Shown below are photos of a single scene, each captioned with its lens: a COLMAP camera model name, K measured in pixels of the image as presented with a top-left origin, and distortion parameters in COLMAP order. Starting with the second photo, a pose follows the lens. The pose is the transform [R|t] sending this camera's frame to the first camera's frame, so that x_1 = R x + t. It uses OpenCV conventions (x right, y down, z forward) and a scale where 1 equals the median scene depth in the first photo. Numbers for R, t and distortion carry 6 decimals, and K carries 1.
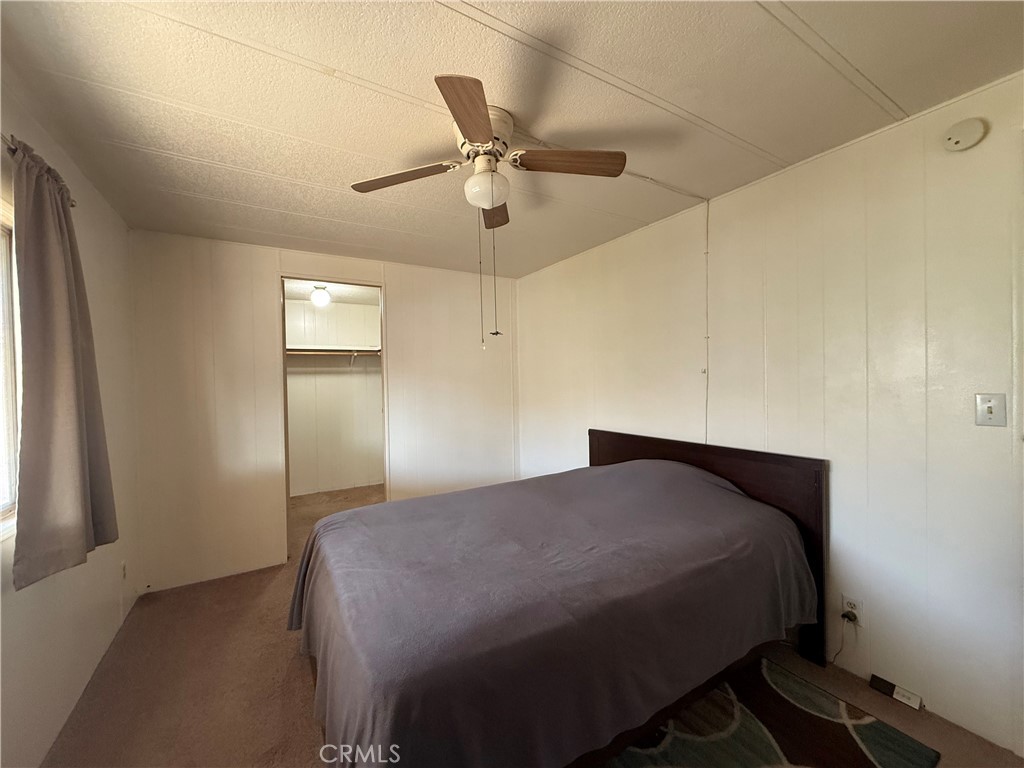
lens RADIAL K [[408.4, 0, 507.1], [0, 408.4, 384.8], [0, 0, 1]] dist [-0.003382, 0.003950]
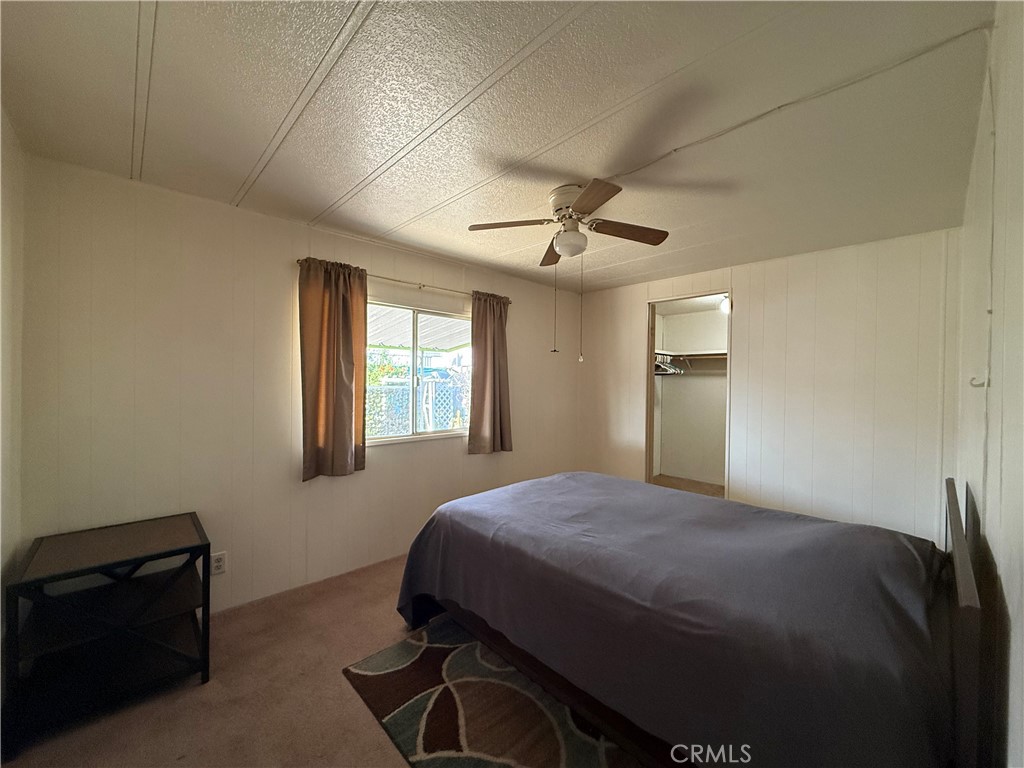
lens RADIAL K [[408.4, 0, 507.1], [0, 408.4, 384.8], [0, 0, 1]] dist [-0.003382, 0.003950]
pose [[0.212124, 0.033631, -0.976664, 0.925227], [-0.028595, 0.999193, 0.028196, -0.032602], [0.976824, 0.021946, 0.212915, 0.388932]]
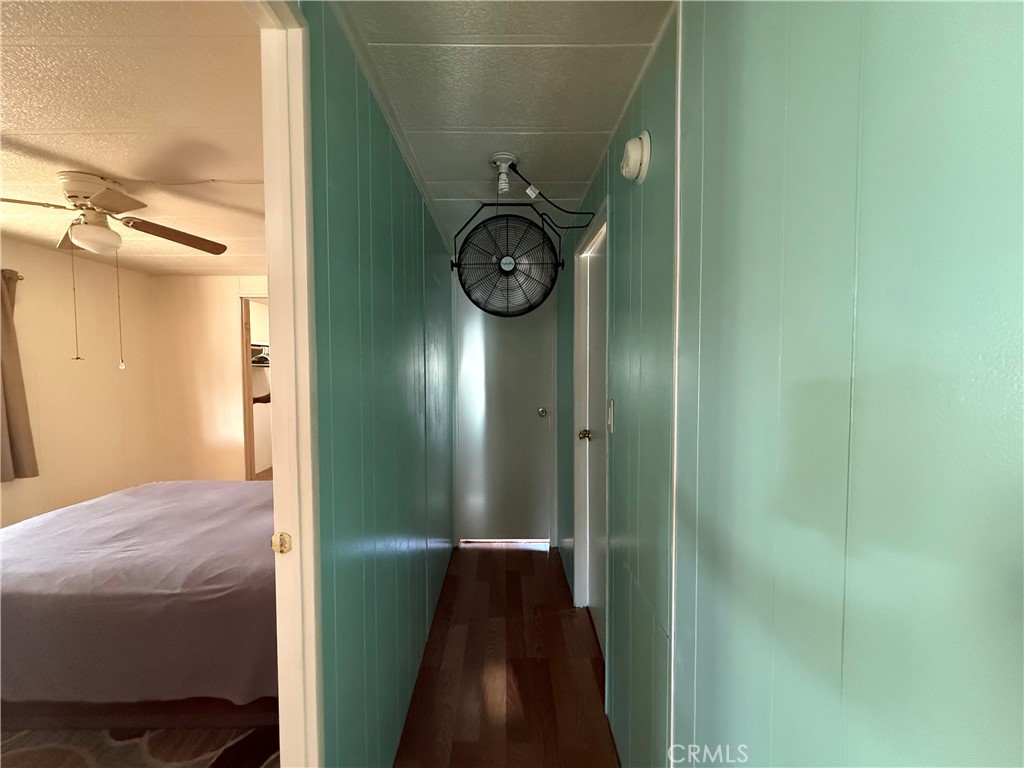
lens RADIAL K [[410.0, 0, 510.8], [0, 410.0, 382.1], [0, 0, 1]] dist [0.000253, 0.000230]
pose [[0.862620, 0.040025, -0.504266, 1.224269], [-0.020113, 0.998790, 0.044871, -0.097391], [0.505452, -0.028564, 0.862382, 0.420265]]
